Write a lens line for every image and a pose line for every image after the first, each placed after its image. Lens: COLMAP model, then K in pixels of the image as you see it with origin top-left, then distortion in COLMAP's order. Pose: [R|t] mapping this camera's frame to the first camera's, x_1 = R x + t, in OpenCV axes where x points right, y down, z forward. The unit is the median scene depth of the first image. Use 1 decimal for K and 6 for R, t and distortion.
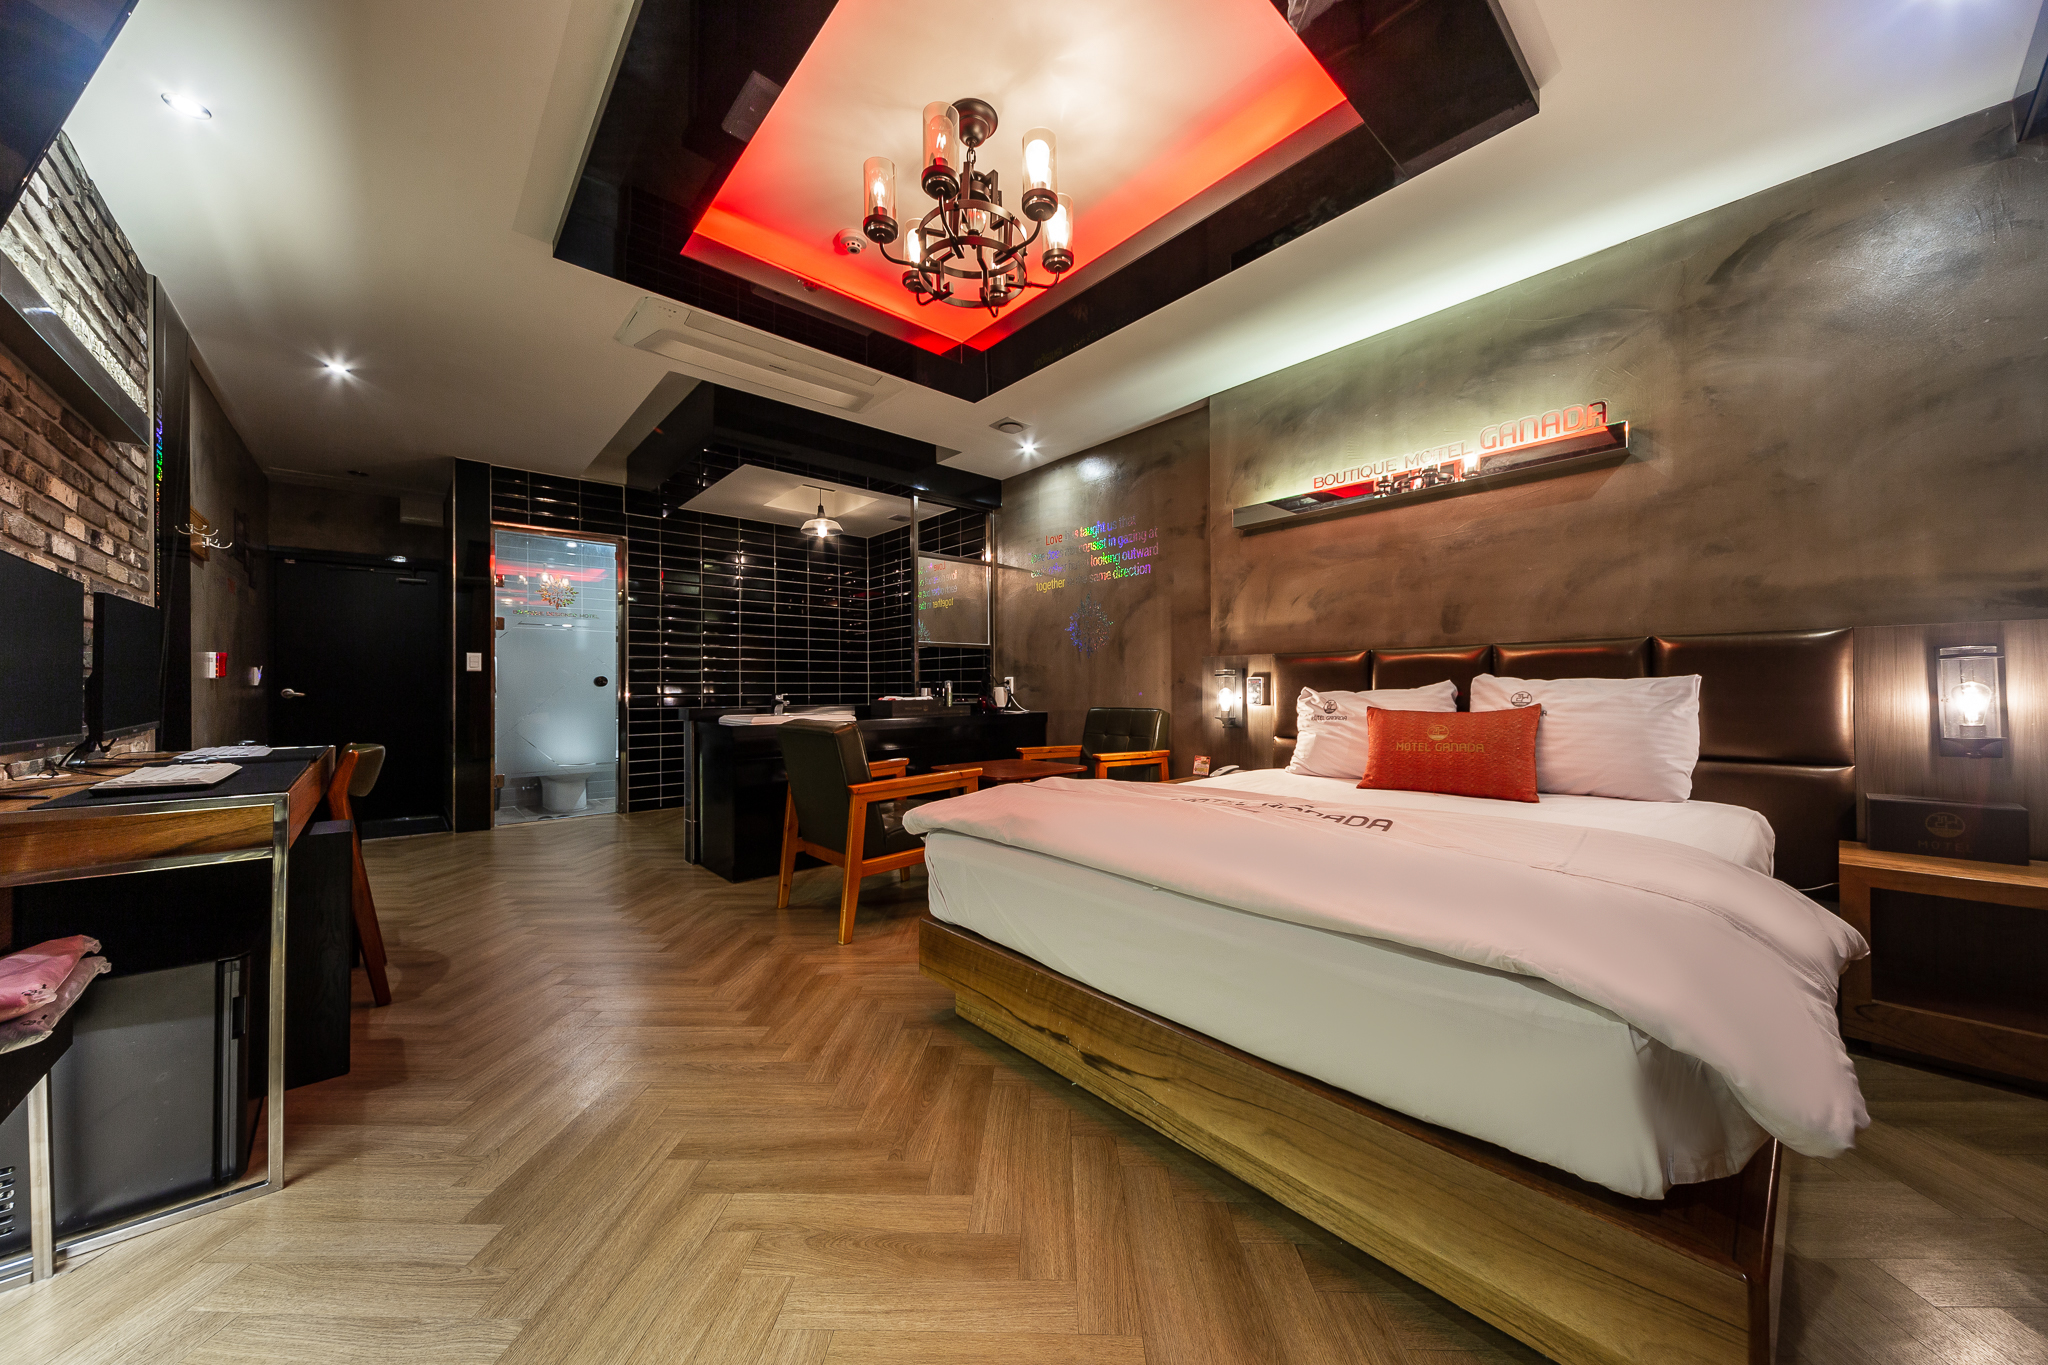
lens RADIAL K [[704.3, 0, 1029.2], [0, 704.3, 691.7], [0, 0, 1]] dist [0.013668, -0.000014]
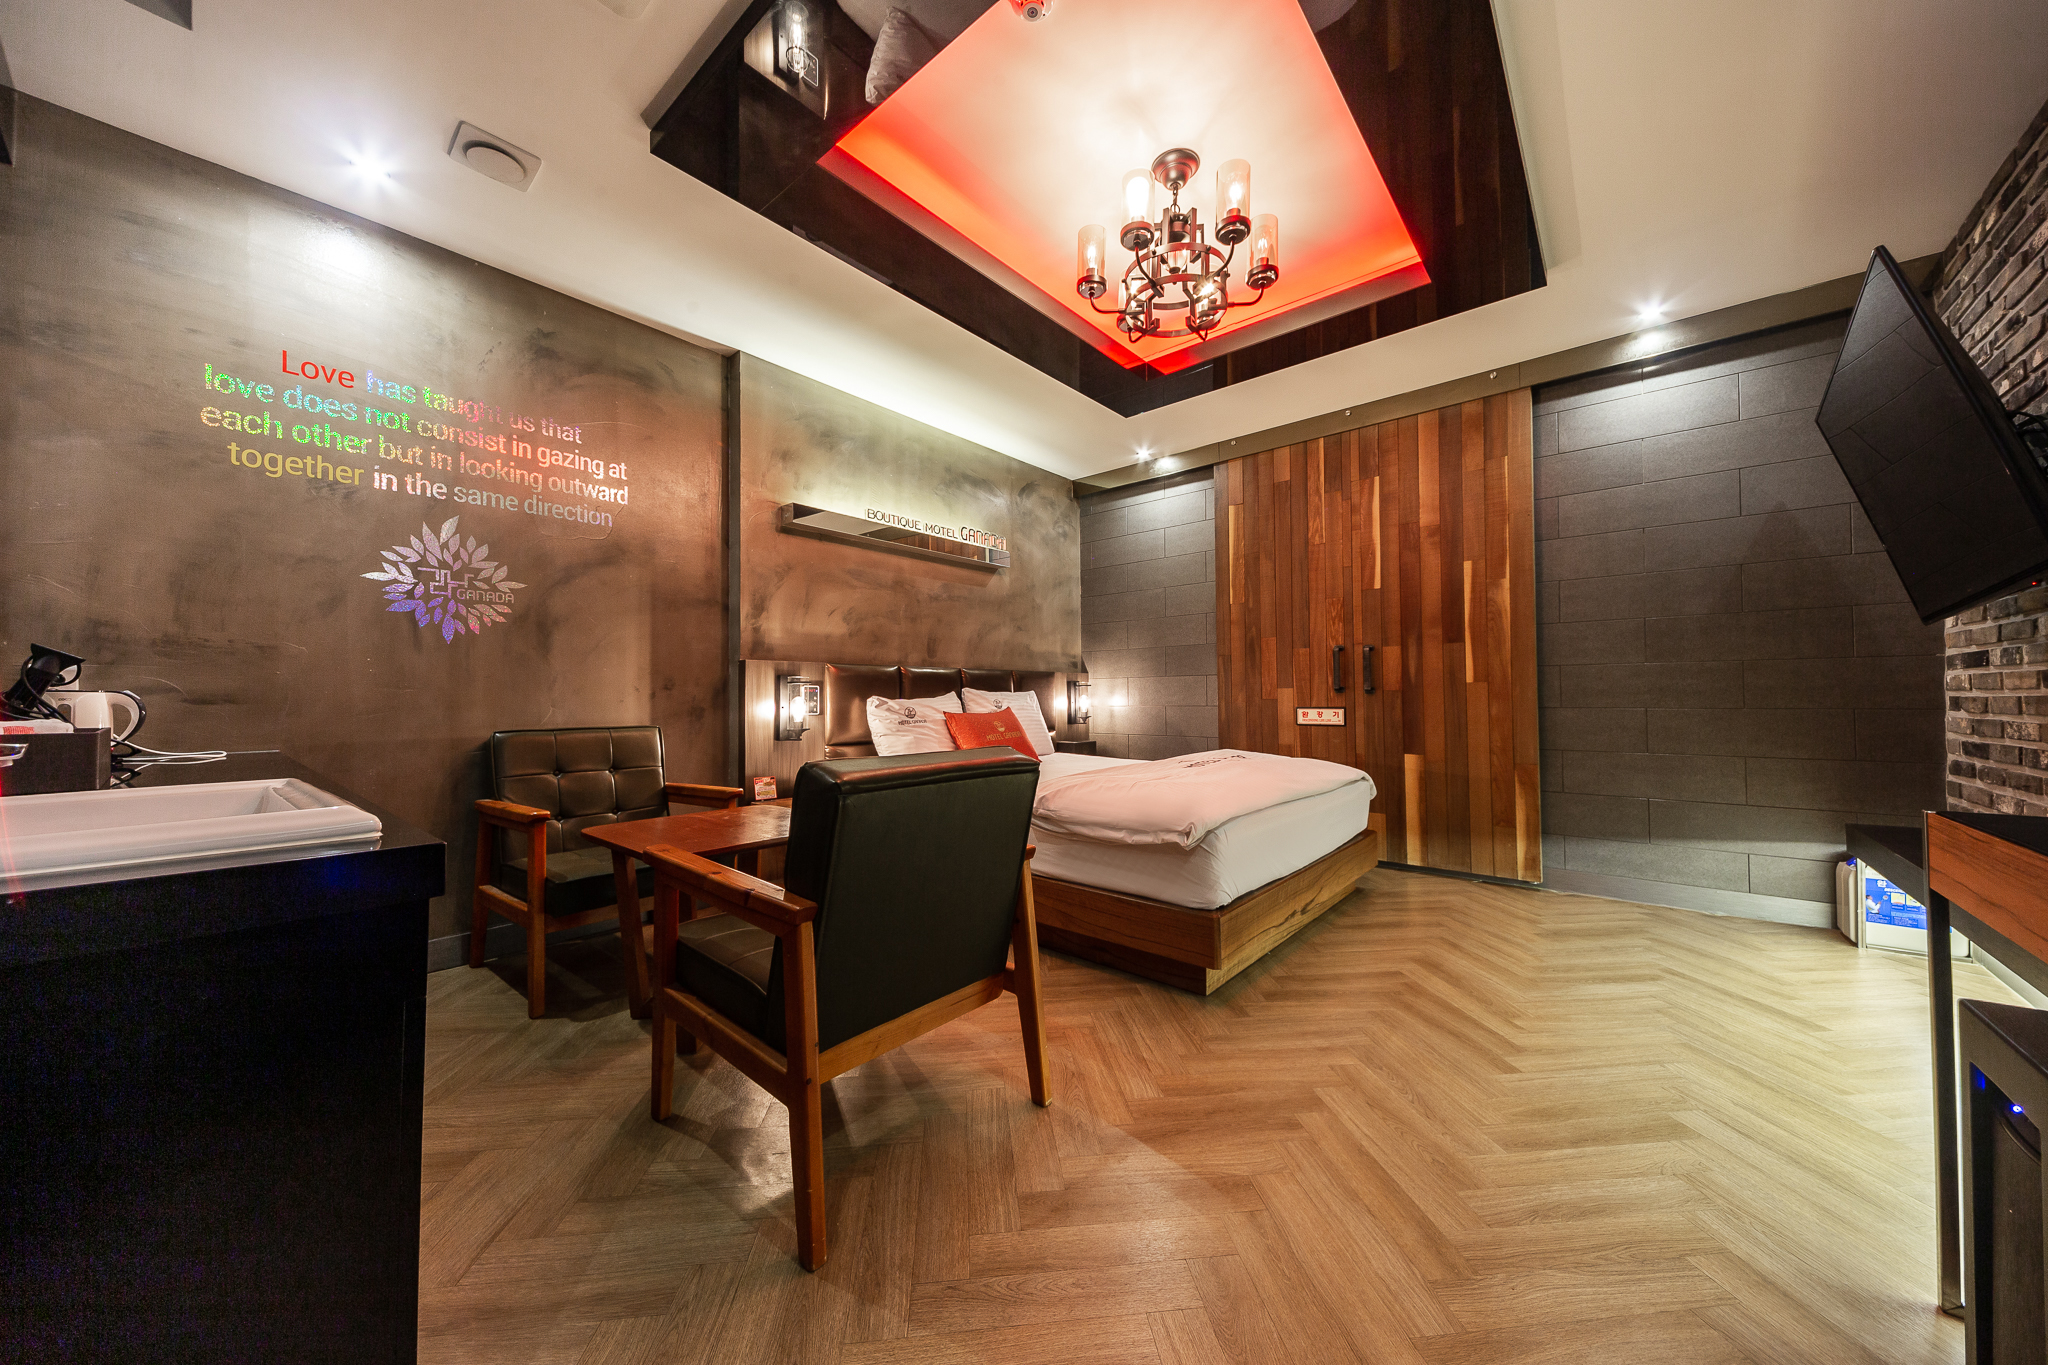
lens RADIAL K [[704.3, 0, 1029.2], [0, 704.3, 691.7], [0, 0, 1]] dist [0.013668, -0.000014]
pose [[-0.139425, 0.012511, 0.990154, -1.039241], [0.008354, 0.999899, -0.011458, 0.001949], [-0.990197, 0.006674, -0.139515, 1.292183]]
